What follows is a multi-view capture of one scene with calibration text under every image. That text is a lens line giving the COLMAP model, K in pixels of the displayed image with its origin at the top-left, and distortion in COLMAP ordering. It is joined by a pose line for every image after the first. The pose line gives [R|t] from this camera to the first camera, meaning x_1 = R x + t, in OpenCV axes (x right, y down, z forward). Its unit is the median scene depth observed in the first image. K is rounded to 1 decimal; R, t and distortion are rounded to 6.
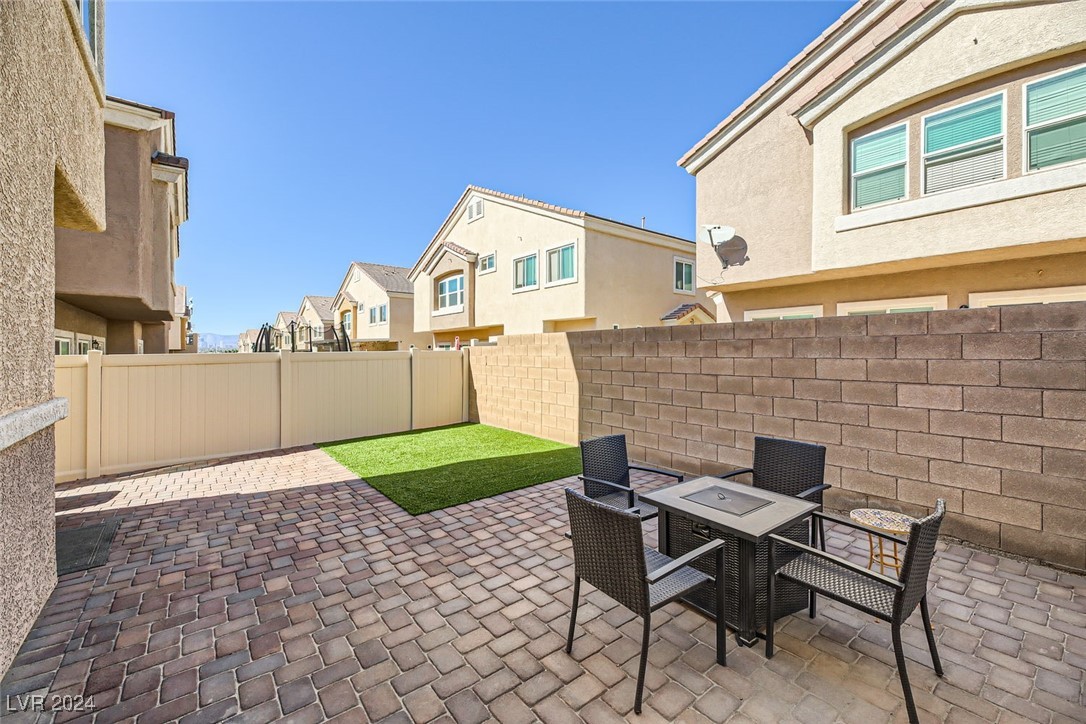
lens RADIAL K [[436.9, 0, 531.0], [0, 436.9, 354.7], [0, 0, 1]] dist [0.017345, -0.004859]
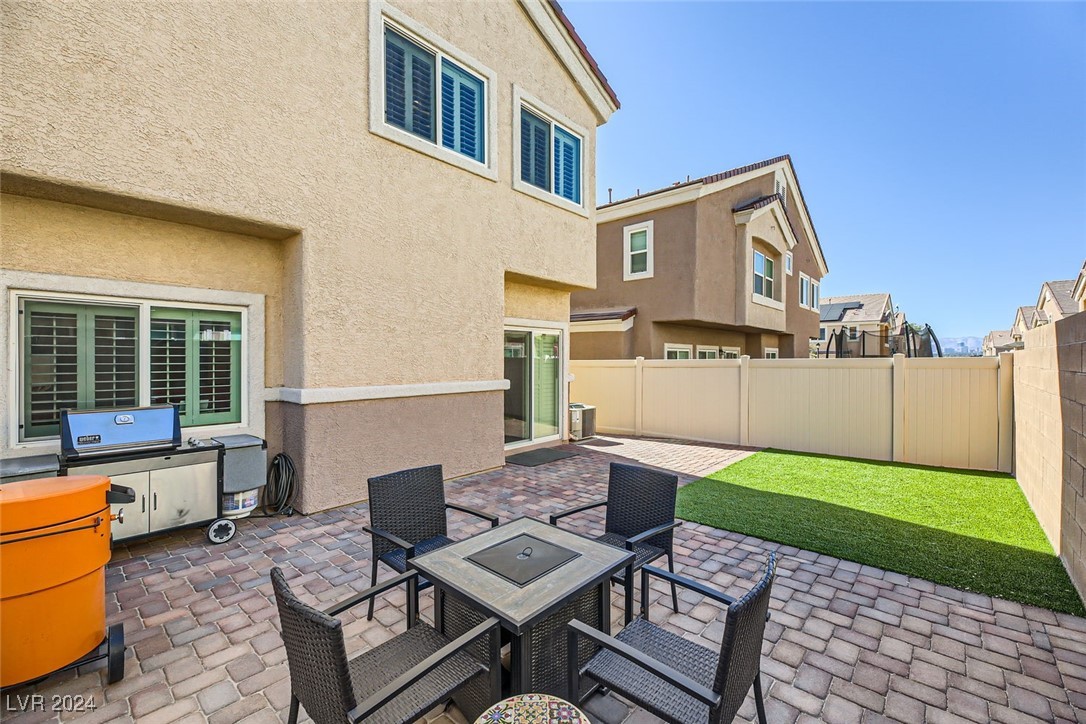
lens RADIAL K [[436.9, 0, 560.6], [0, 436.9, 357.9], [0, 0, 1]] dist [0.017345, -0.004859]
pose [[0.201131, 0.001937, -0.979562, 0.806778], [-0.006314, 0.999980, 0.000681, -0.011401], [0.979544, 0.006048, 0.201139, 0.607925]]
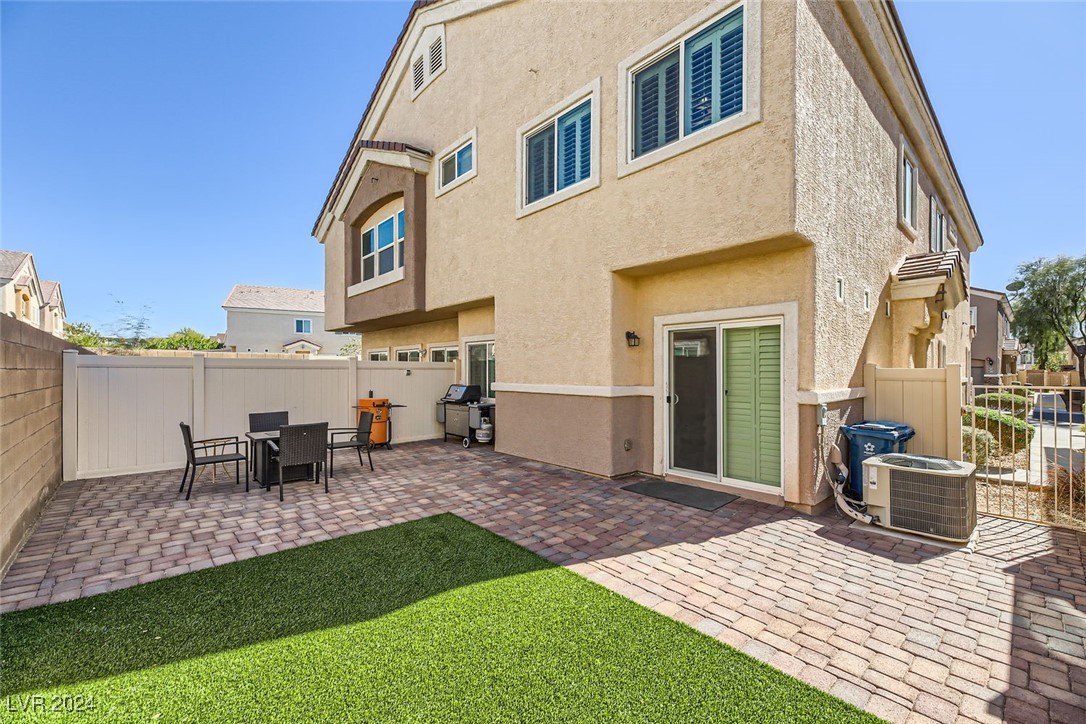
lens RADIAL K [[436.9, 0, 543.7], [0, 436.9, 368.6], [0, 0, 1]] dist [0.017345, -0.004859]
pose [[-0.994936, 0.000860, -0.100510, -0.410481], [0.000852, 1.000000, 0.000116, 0.007341], [0.100510, 0.000030, -0.994936, 2.201606]]
